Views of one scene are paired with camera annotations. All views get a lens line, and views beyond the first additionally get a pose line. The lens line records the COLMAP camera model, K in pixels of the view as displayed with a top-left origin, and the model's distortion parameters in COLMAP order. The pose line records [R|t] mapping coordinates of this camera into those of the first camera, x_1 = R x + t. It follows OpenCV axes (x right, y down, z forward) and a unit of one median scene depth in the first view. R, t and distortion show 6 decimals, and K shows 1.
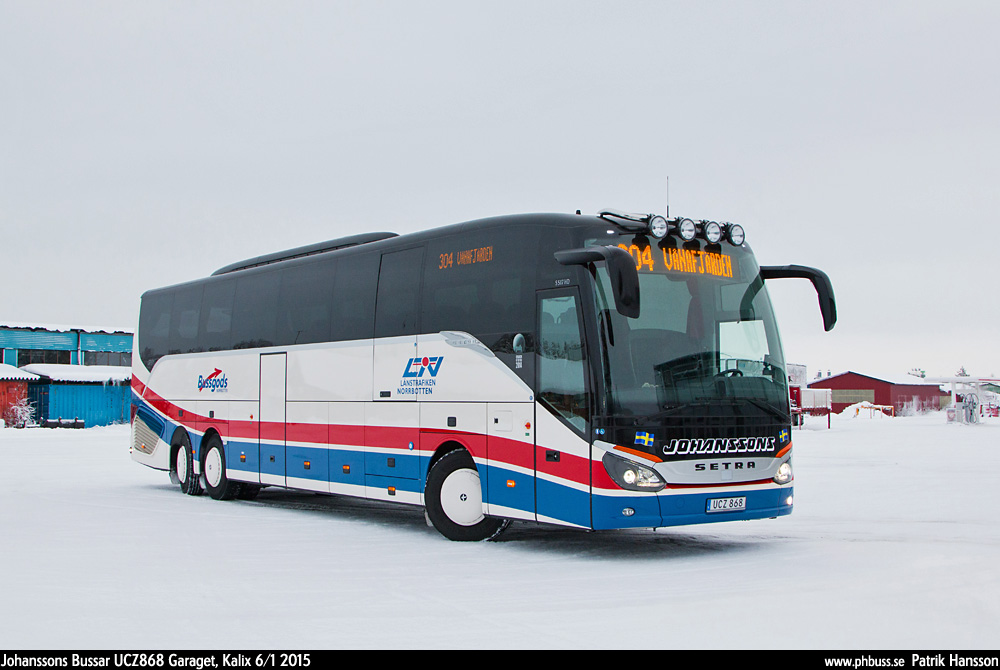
lens RADIAL K [[1219.0, 0, 500.0], [0, 1219.0, 335.0], [0, 0, 1]] dist [-0.010396, 0.017587]
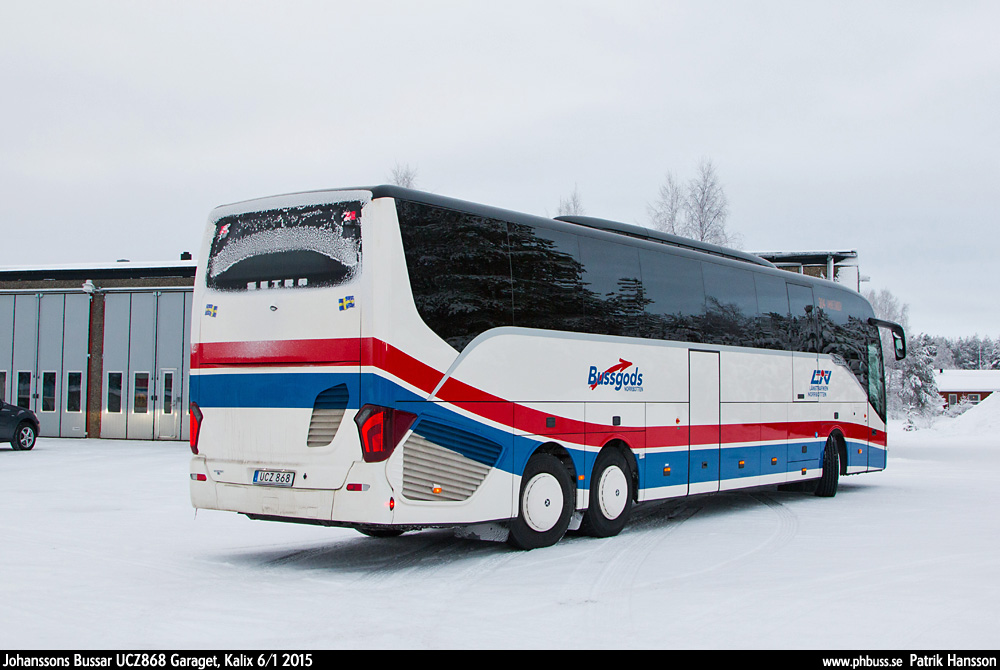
lens RADIAL K [[1219.0, 0, 500.0], [0, 1219.0, 335.0], [0, 0, 1]] dist [-0.010396, 0.017587]
pose [[-0.330508, 0.042839, 0.942831, -1.100822], [-0.057572, 0.996194, -0.065446, 0.079436], [-0.942046, -0.075911, -0.326783, 1.585335]]
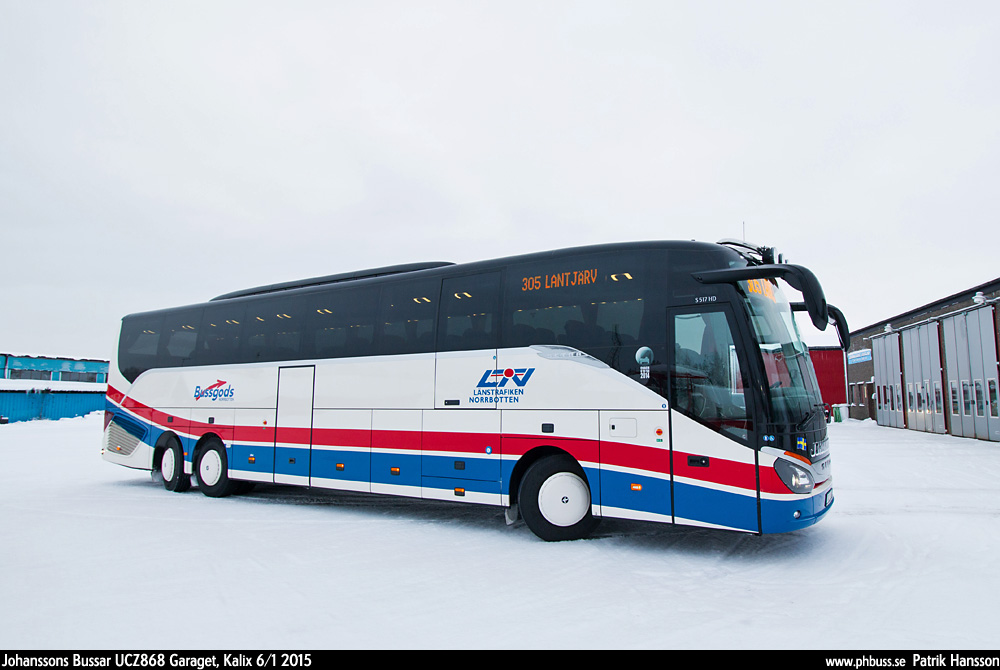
lens RADIAL K [[570.4, 0, 568.6], [0, 570.4, 325.8], [0, 0, 1]] dist [0.002909, -0.003120]
pose [[0.897314, 0.044008, 0.439194, -0.212123], [-0.012715, 0.997182, -0.073941, 0.014695], [-0.441210, 0.060764, 0.895344, 0.448308]]
